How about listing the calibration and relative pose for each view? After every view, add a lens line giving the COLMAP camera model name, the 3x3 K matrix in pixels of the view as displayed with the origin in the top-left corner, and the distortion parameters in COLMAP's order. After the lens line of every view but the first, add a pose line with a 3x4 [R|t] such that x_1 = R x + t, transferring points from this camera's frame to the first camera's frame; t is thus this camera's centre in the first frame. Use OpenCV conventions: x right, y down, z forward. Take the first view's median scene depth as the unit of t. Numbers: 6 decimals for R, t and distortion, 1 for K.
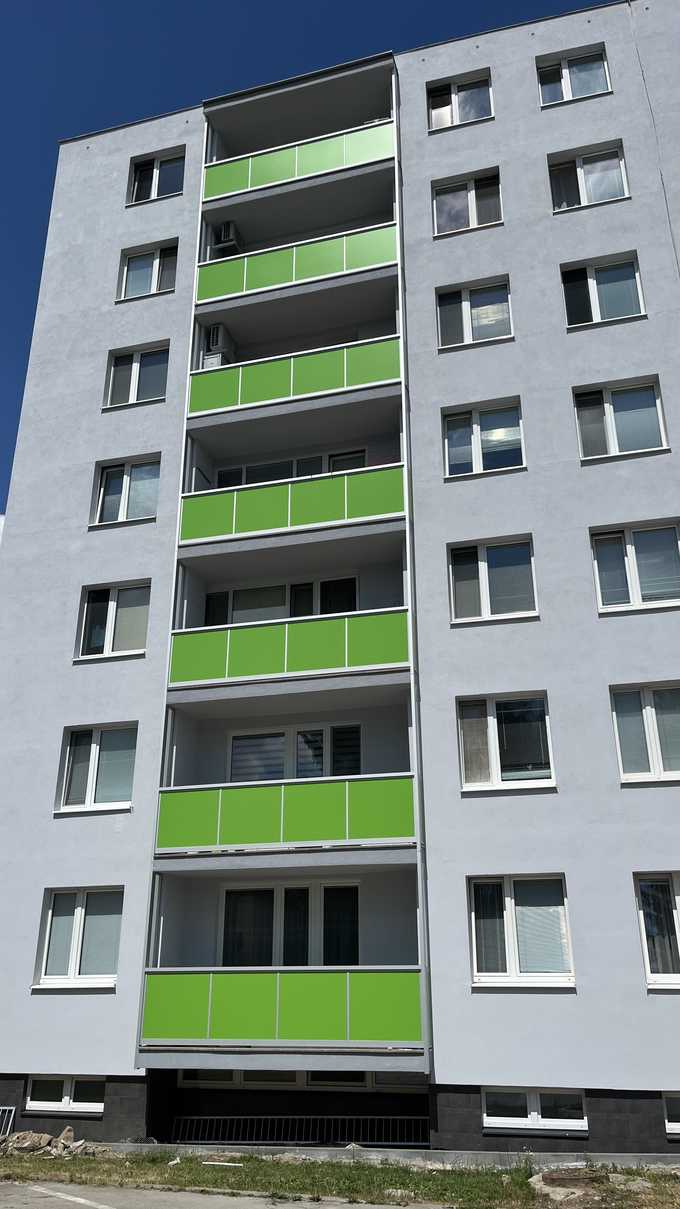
lens RADIAL K [[915.5, 0, 344.4], [0, 915.5, 603.6], [0, 0, 1]] dist [0.020515, -0.007353]
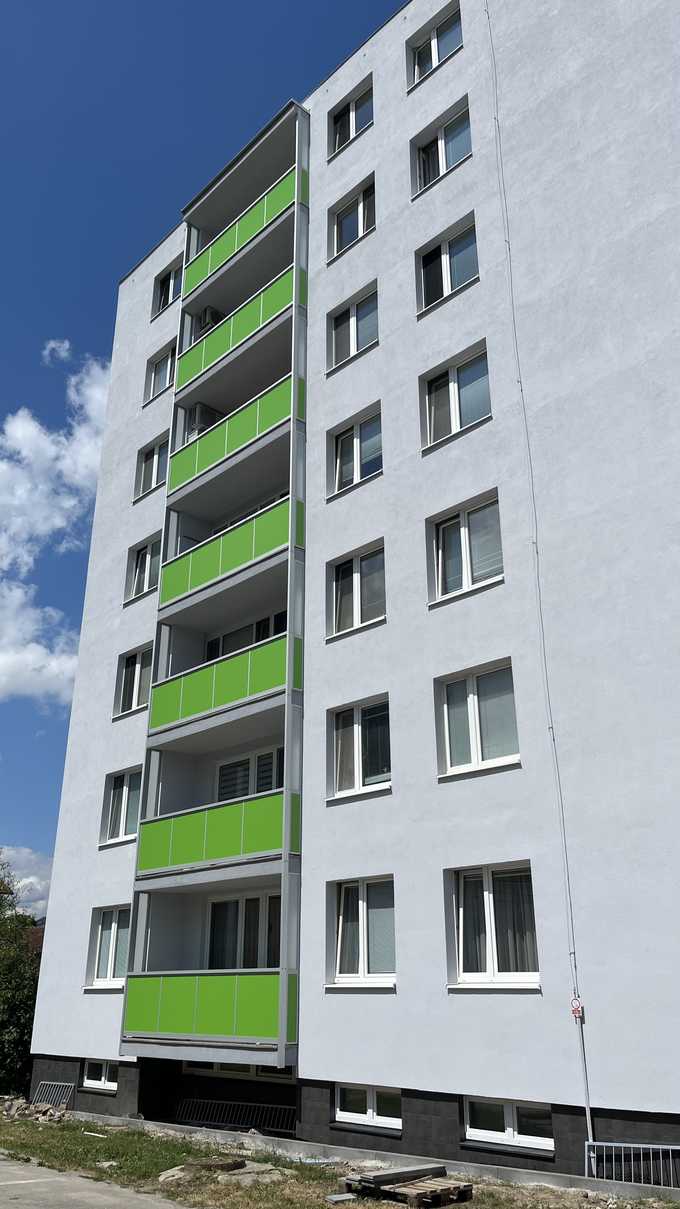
lens RADIAL K [[915.5, 0, 341.3], [0, 915.5, 602.1], [0, 0, 1]] dist [0.020515, -0.007353]
pose [[0.859946, -0.198446, -0.470225, 0.655916], [0.198161, 0.978857, -0.050704, 0.037663], [0.470345, -0.049578, 0.881089, 0.092904]]
